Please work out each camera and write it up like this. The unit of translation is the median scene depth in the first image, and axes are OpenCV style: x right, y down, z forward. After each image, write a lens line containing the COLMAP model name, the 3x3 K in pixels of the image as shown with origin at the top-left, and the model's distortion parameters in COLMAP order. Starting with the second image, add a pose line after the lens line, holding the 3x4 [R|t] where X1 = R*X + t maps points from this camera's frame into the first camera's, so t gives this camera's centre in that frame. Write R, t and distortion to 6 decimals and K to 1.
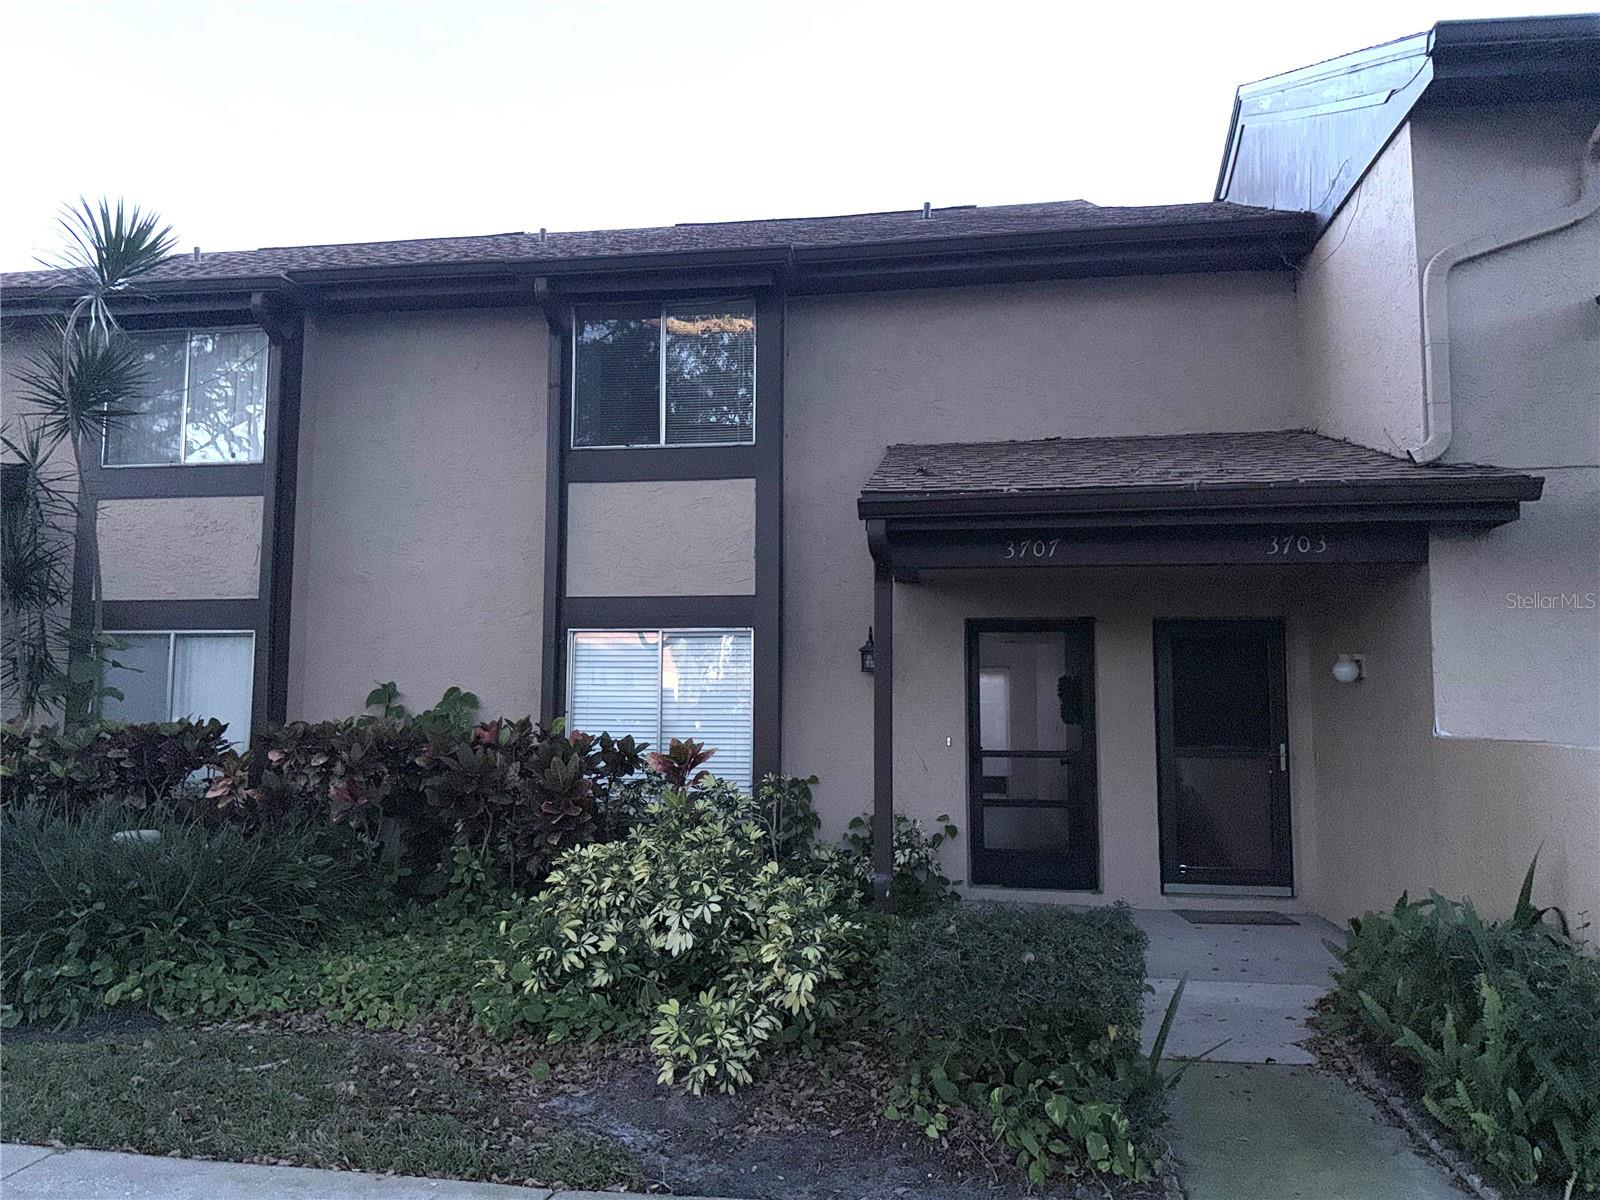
lens RADIAL K [[1116.8, 0, 801.4], [0, 1116.8, 605.9], [0, 0, 1]] dist [-0.049216, 0.011284]
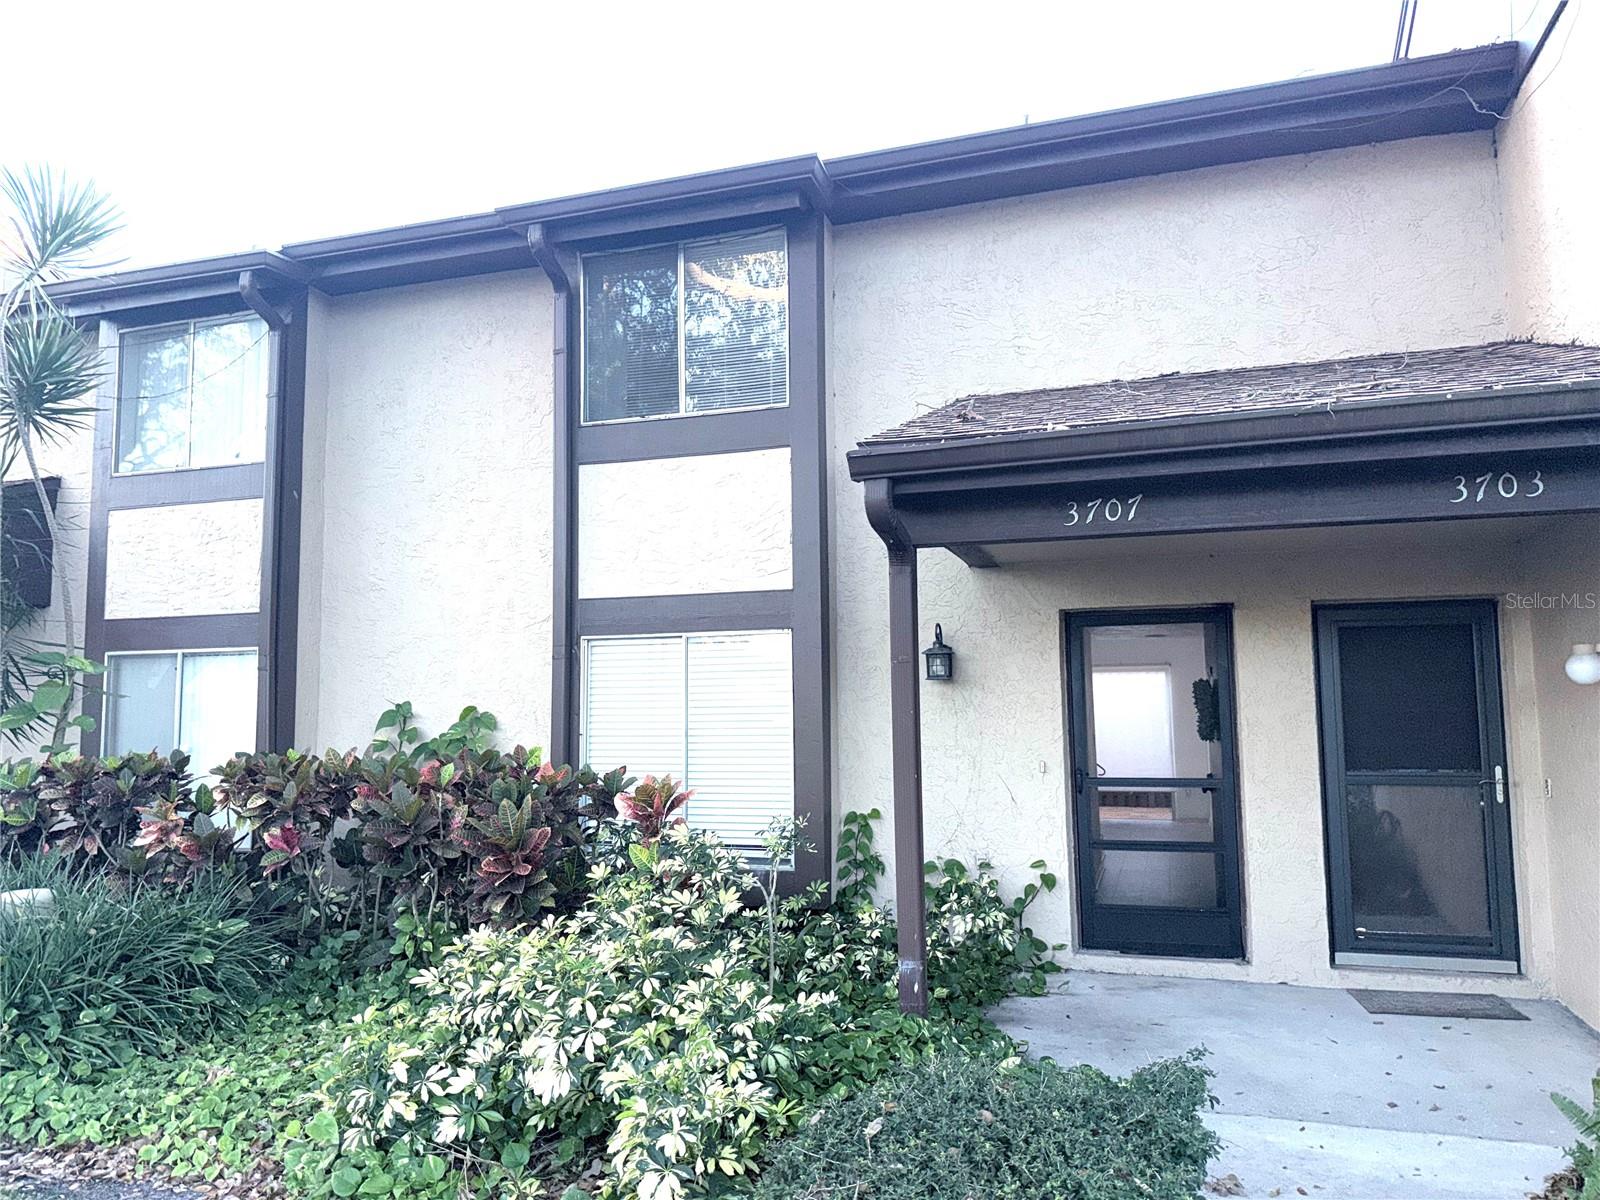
lens RADIAL K [[1116.8, 0, 803.6], [0, 1116.8, 598.4], [0, 0, 1]] dist [-0.049216, 0.011284]
pose [[0.985347, -0.032825, -0.167375, 0.102182], [0.032304, 0.999461, -0.005834, 0.002081], [0.167476, 0.000342, 0.985876, 0.197670]]
